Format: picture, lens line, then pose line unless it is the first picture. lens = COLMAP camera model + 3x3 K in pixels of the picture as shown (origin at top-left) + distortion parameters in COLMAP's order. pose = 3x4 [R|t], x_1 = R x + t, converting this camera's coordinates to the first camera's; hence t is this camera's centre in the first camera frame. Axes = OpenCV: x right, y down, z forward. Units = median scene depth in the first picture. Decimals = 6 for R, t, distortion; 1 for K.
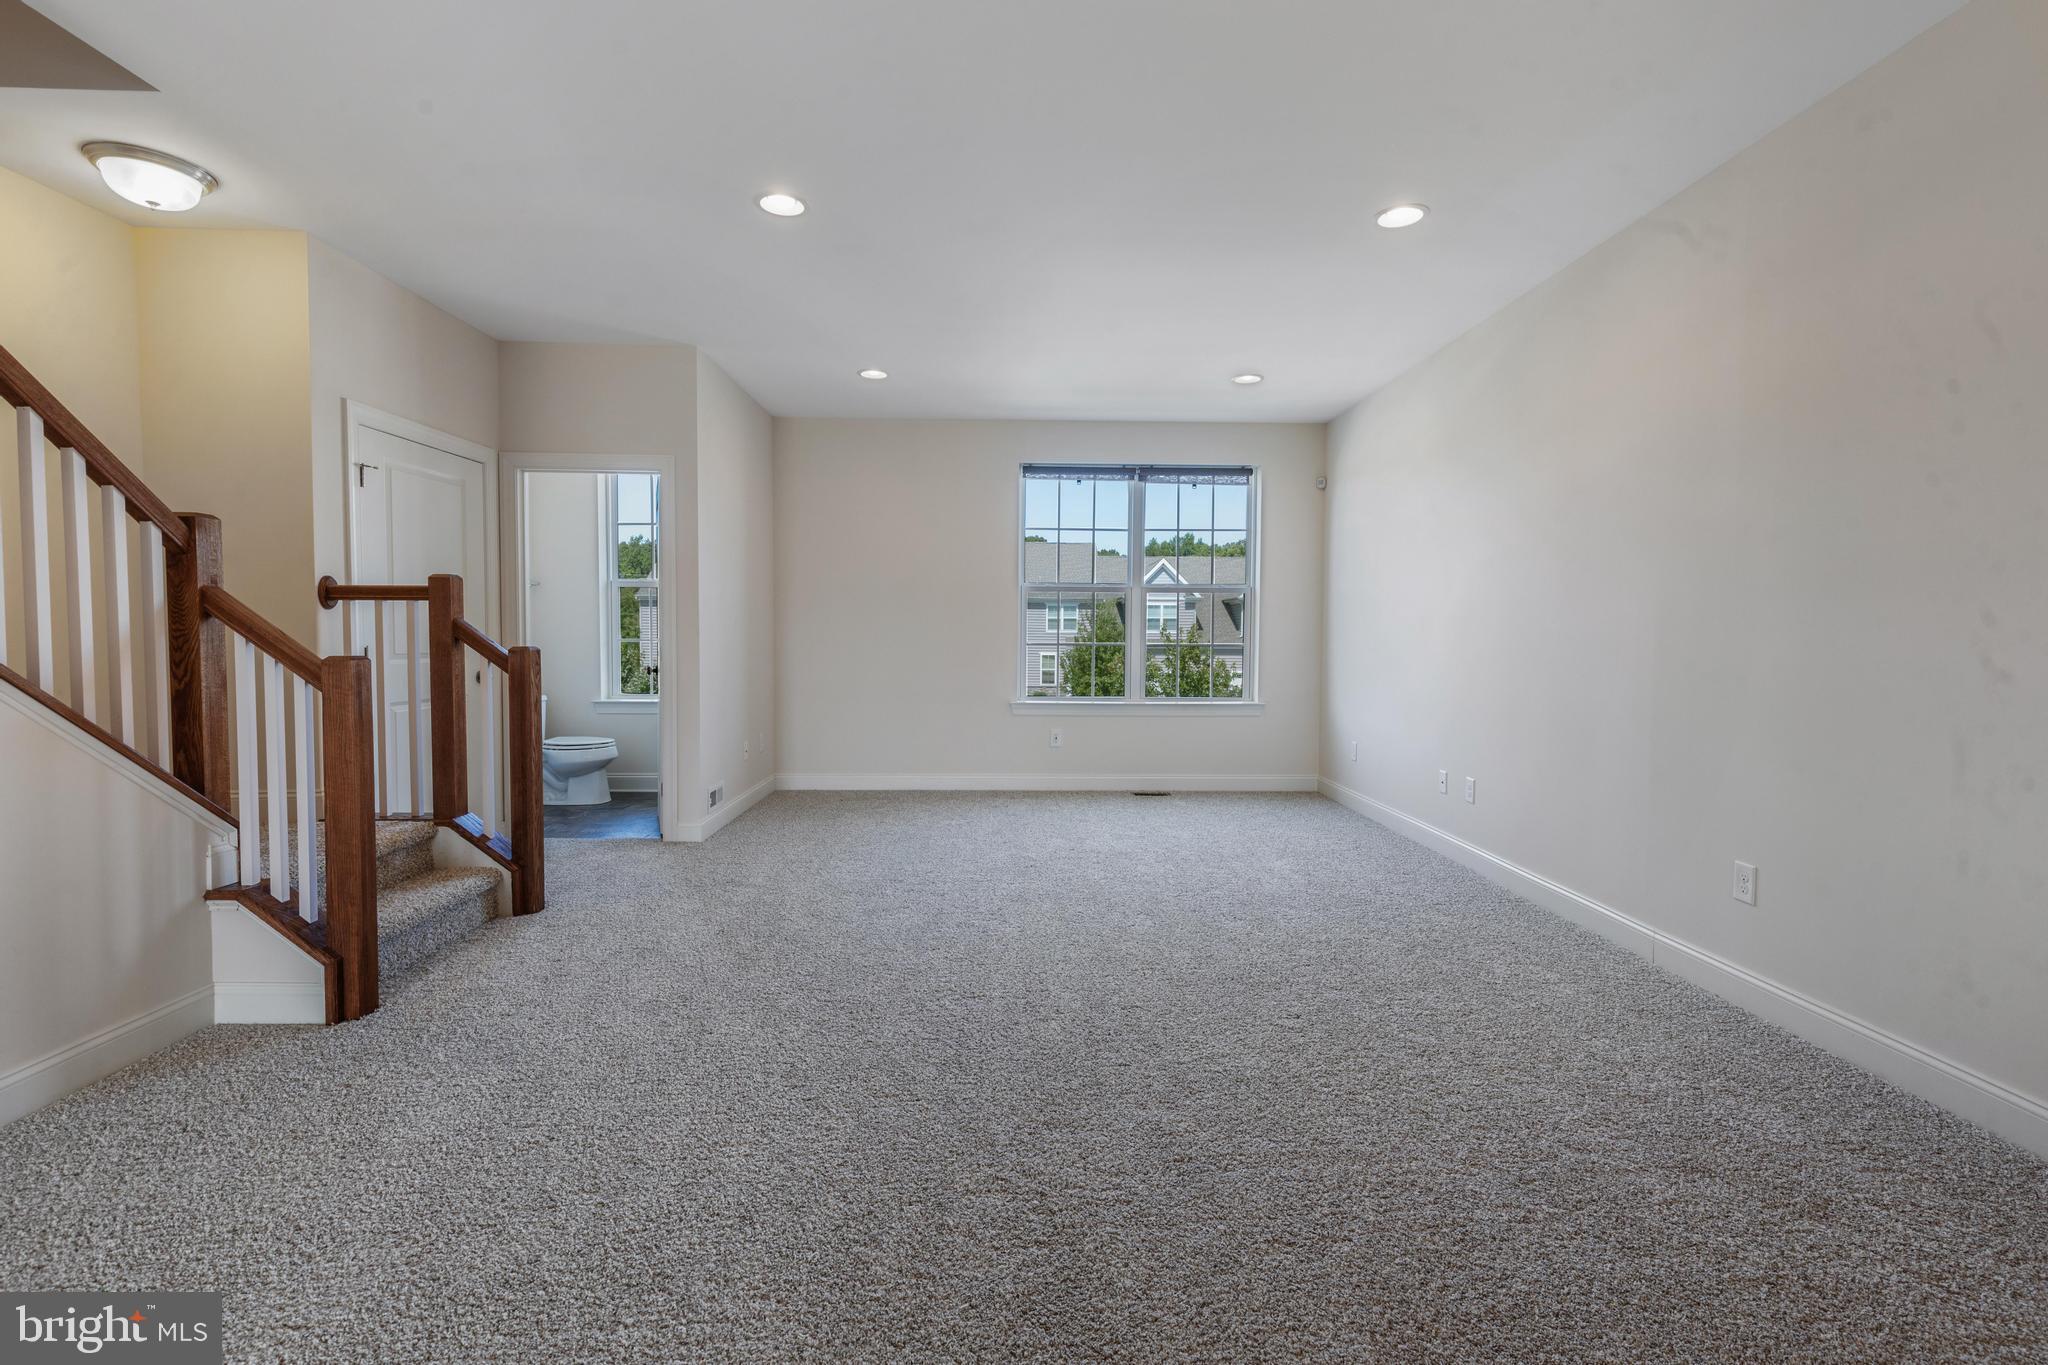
lens RADIAL K [[927.7, 0, 1020.3], [0, 927.7, 665.3], [0, 0, 1]] dist [0.000009, -0.000160]
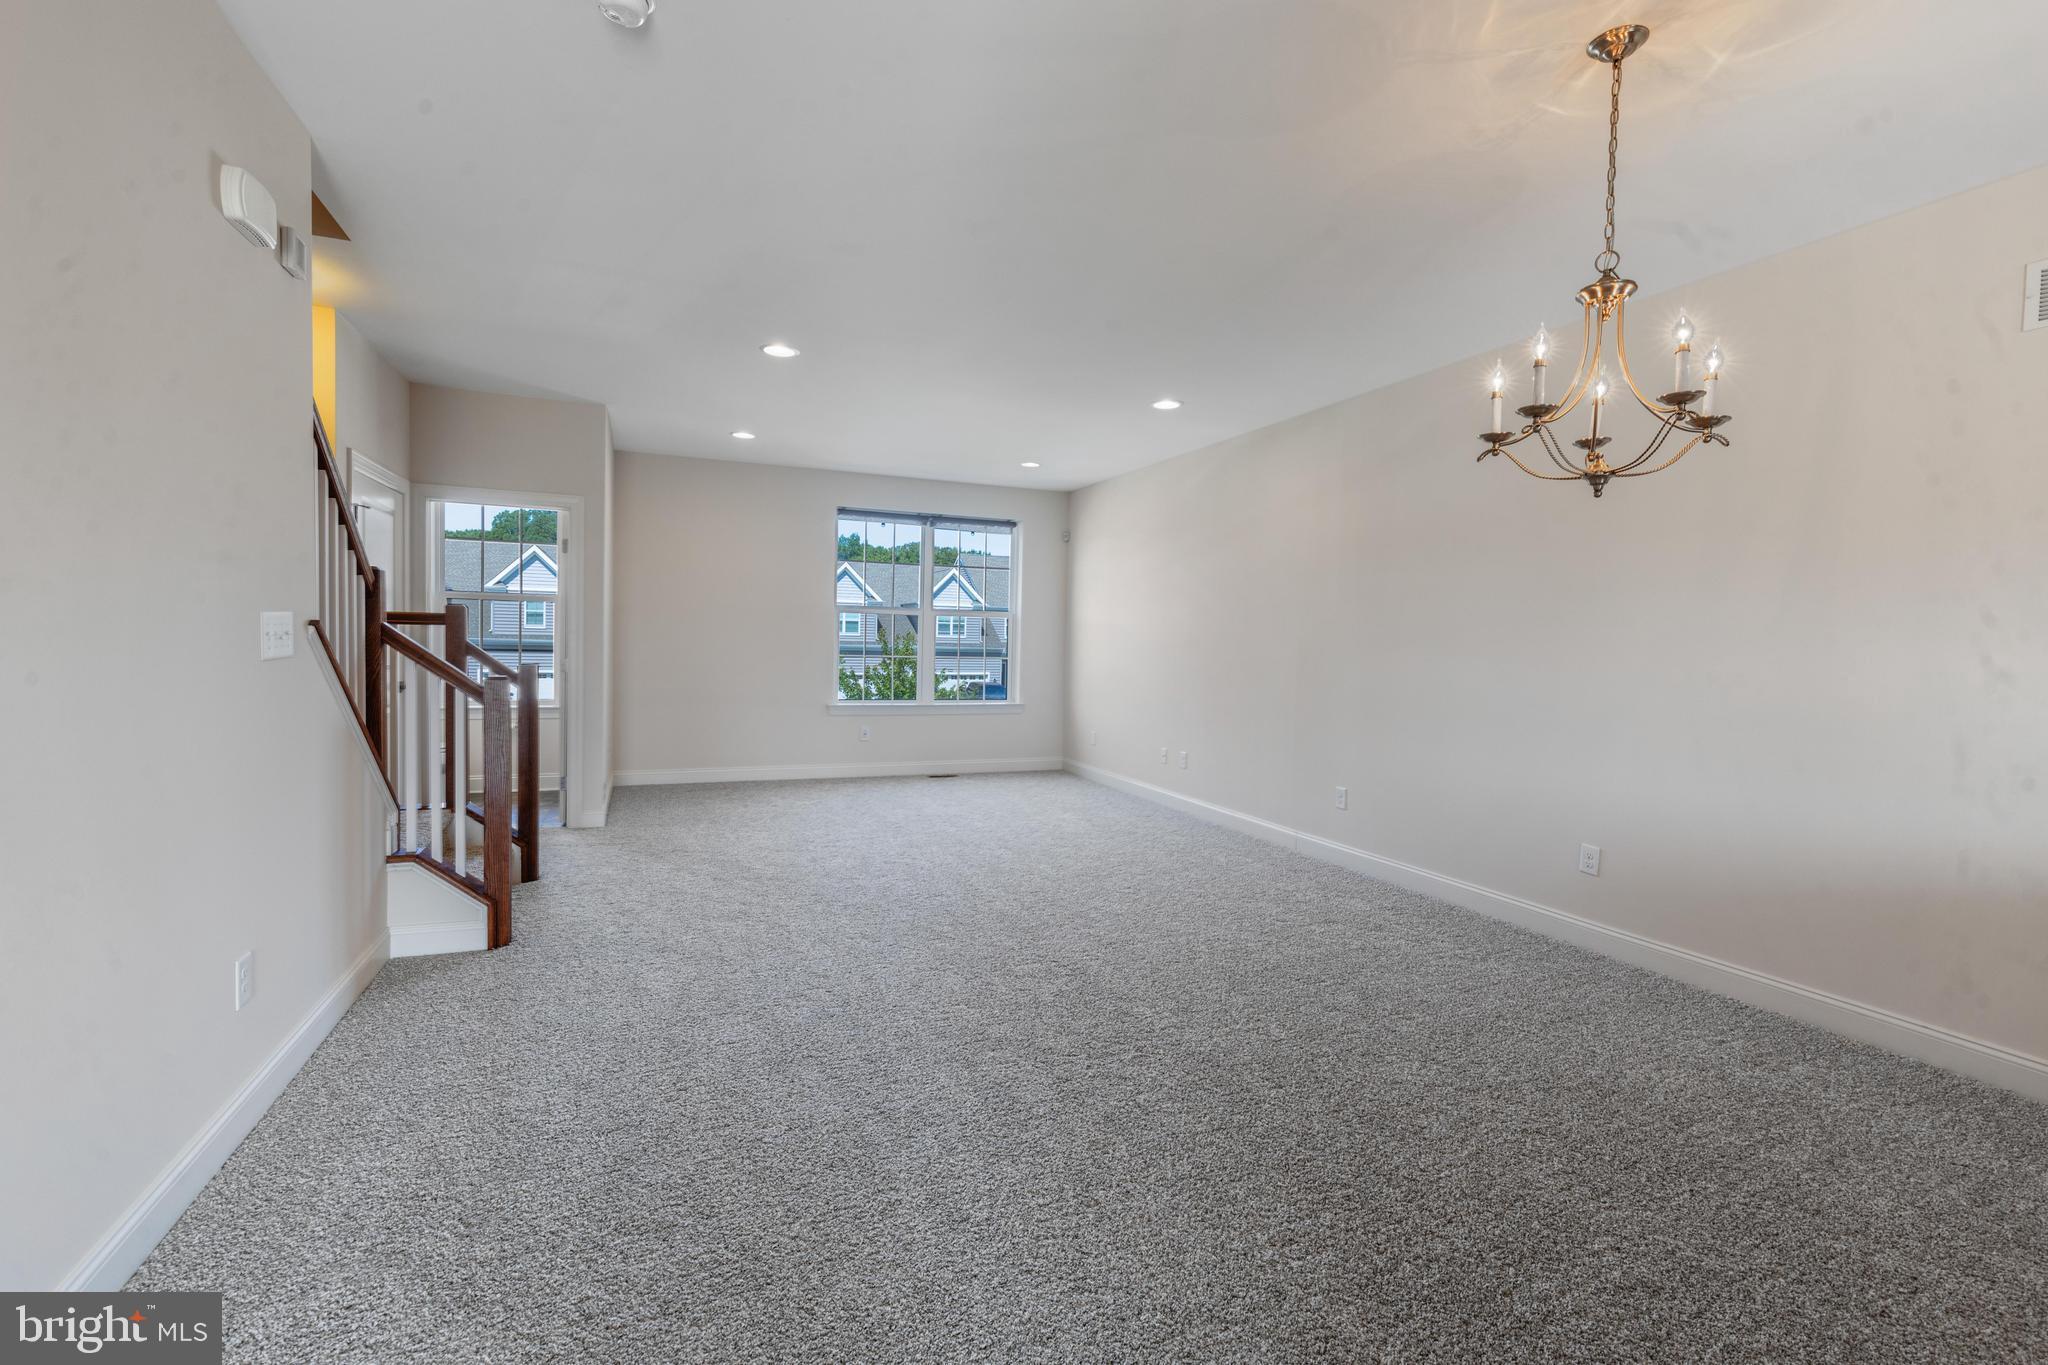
lens RADIAL K [[917.3, 0, 1031.9], [0, 917.3, 650.7], [0, 0, 1]] dist [-0.000784, -0.000521]
pose [[0.933144, 0.010529, 0.359349, -0.343394], [-0.004920, 0.999851, -0.016519, -0.020413], [-0.359469, 0.013647, 0.933057, -0.369690]]
